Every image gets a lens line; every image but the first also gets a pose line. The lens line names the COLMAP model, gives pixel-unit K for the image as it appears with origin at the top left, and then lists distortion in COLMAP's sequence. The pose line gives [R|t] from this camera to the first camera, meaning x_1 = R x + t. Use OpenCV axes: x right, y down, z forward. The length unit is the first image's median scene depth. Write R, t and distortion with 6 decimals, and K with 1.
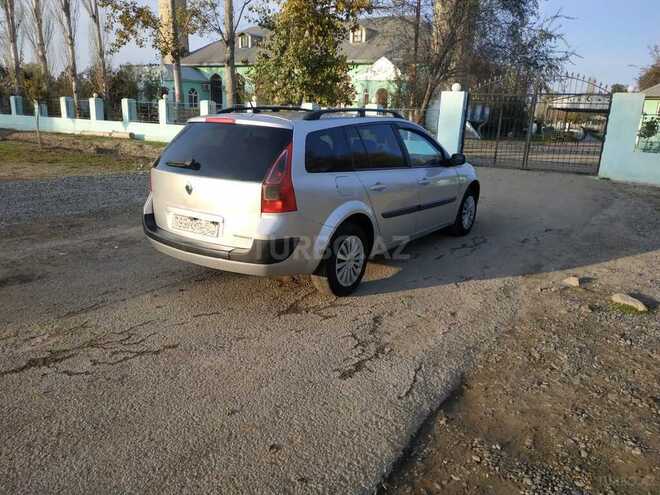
lens RADIAL K [[486.2, 0, 329.1], [0, 486.2, 237.1], [0, 0, 1]] dist [0.005735, -0.023447]
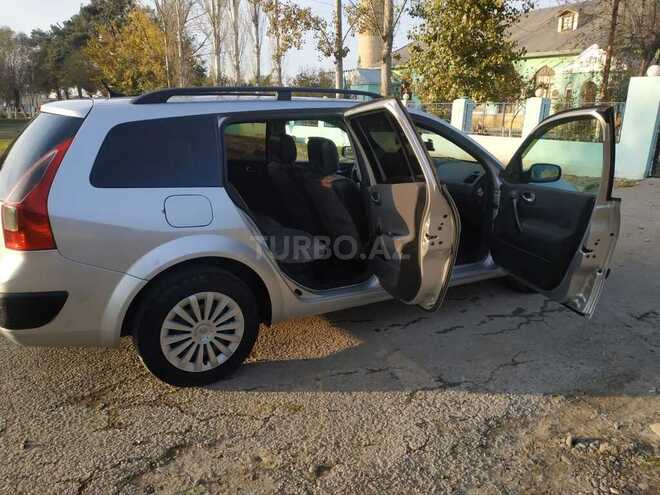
lens RADIAL K [[486.2, 0, 329.1], [0, 486.2, 237.1], [0, 0, 1]] dist [0.005735, -0.023447]
pose [[0.915116, 0.078289, -0.395517, 0.105181], [-0.080738, 0.996680, 0.010478, -0.022325], [0.395024, 0.022345, 0.918399, 0.123113]]
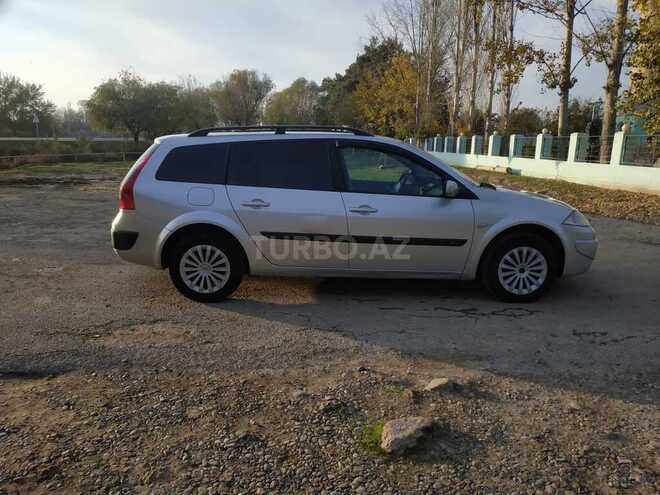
lens RADIAL K [[486.2, 0, 329.1], [0, 486.2, 237.1], [0, 0, 1]] dist [0.005735, -0.023447]
pose [[0.590173, 0.125746, -0.797423, 0.253776], [-0.188529, 0.981948, 0.015314, -0.020982], [0.784954, 0.141300, 0.603226, 0.141982]]
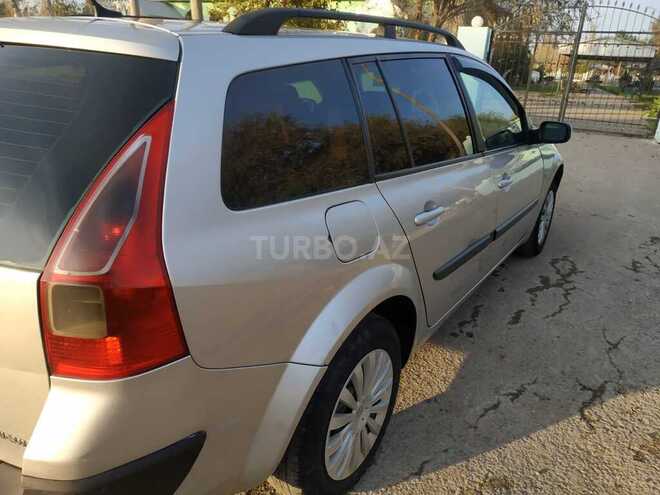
lens RADIAL K [[486.2, 0, 329.1], [0, 486.2, 237.1], [0, 0, 1]] dist [0.005735, -0.023447]
pose [[0.999643, 0.005005, 0.026250, 0.001708], [-0.007672, 0.994703, 0.102504, -0.032749], [-0.025598, -0.102669, 0.994386, 0.155612]]
